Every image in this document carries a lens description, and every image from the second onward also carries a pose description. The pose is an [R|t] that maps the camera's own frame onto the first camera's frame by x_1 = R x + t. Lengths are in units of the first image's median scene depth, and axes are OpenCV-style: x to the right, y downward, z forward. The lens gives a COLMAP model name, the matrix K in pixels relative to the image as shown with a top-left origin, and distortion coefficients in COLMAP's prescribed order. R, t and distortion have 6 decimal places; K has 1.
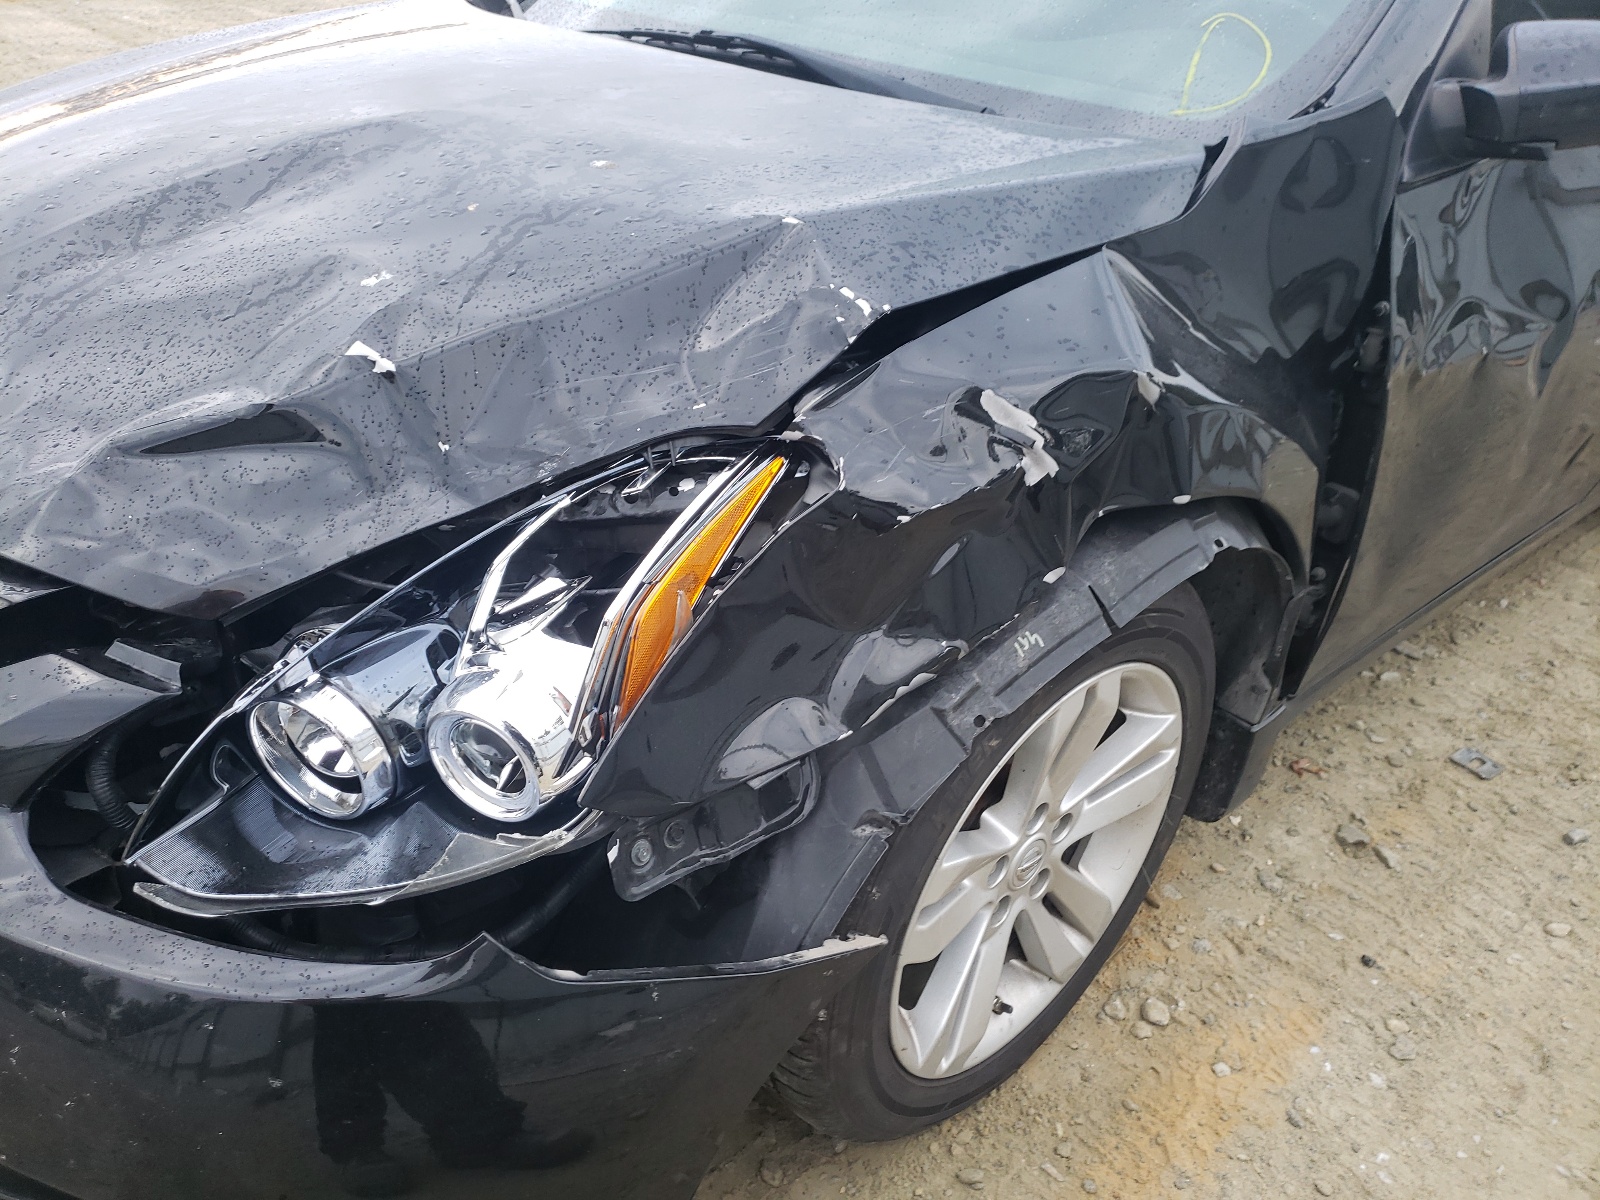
lens RADIAL K [[1184.0, 0, 809.5], [0, 1184.0, 606.2], [0, 0, 1]] dist [0.037531, -0.005187]
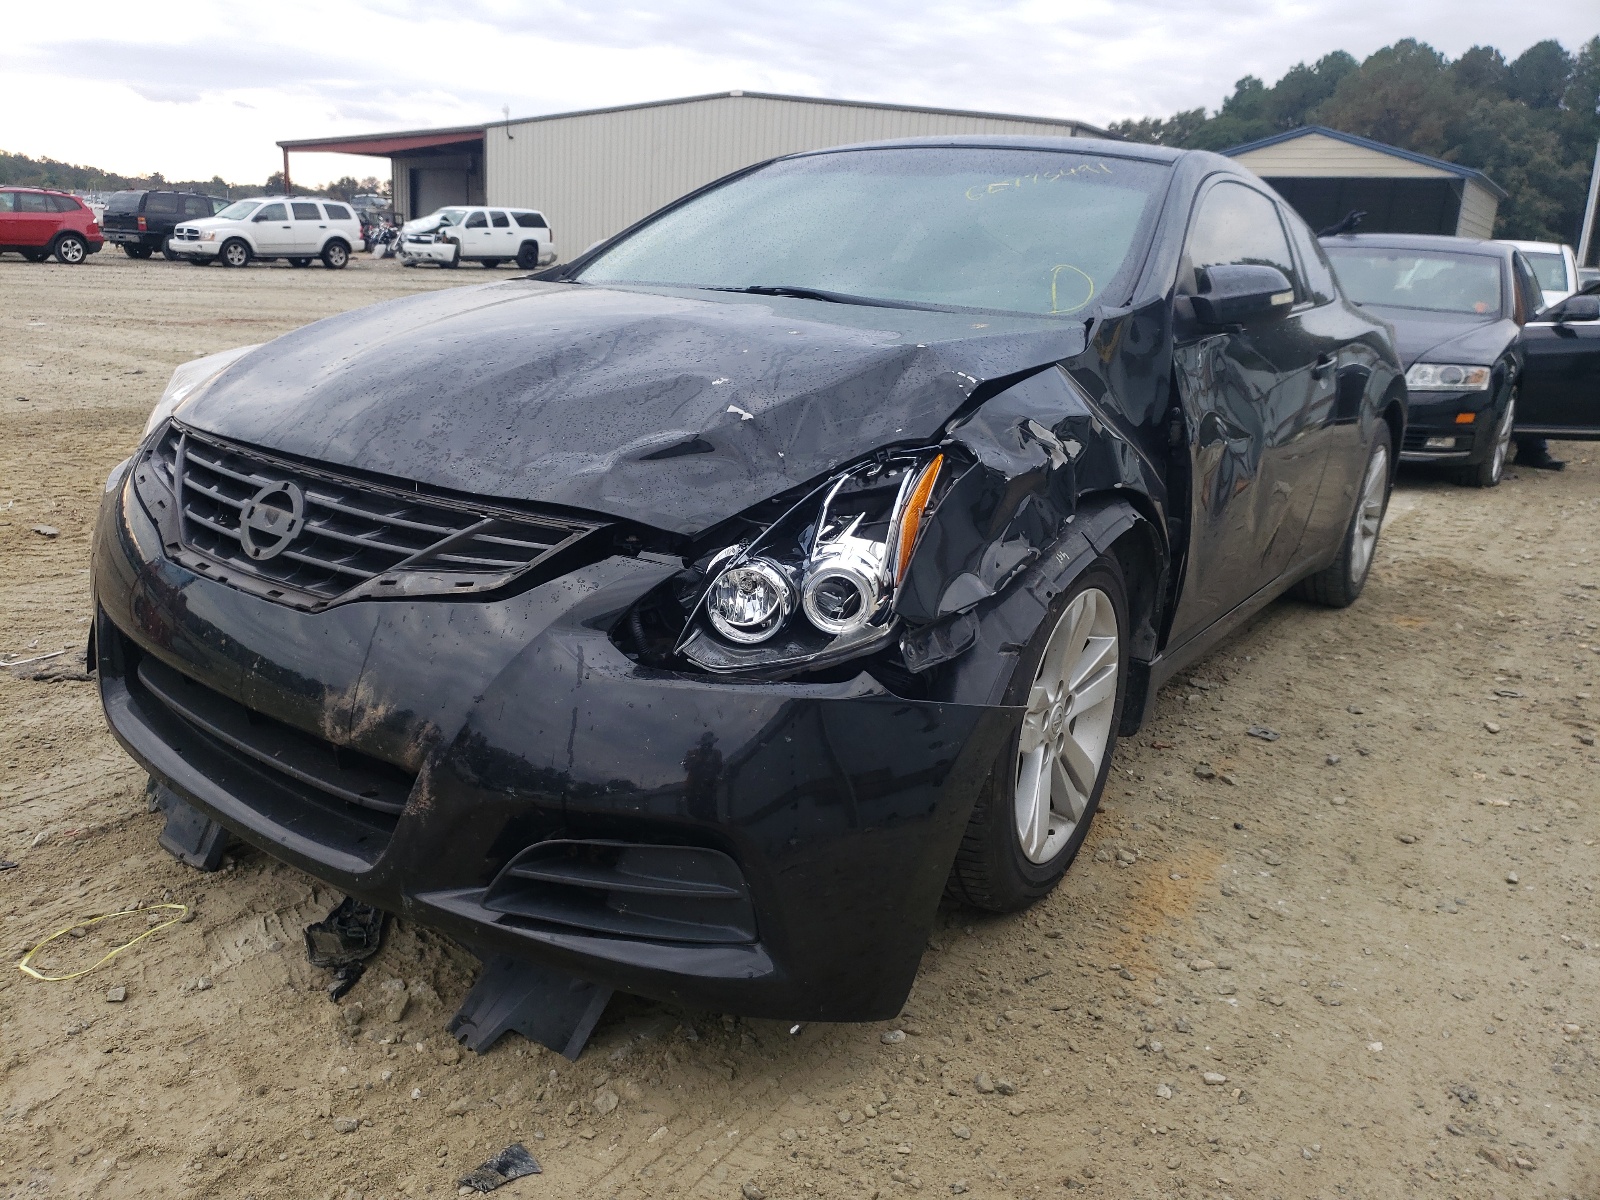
lens RADIAL K [[1184.0, 0, 792.9], [0, 1184.0, 597.1], [0, 0, 1]] dist [0.037531, -0.005187]
pose [[0.973057, -0.077336, 0.217210, -0.651838], [0.128623, 0.963932, -0.233004, 0.484012], [-0.191356, 0.254664, 0.947908, -0.679886]]
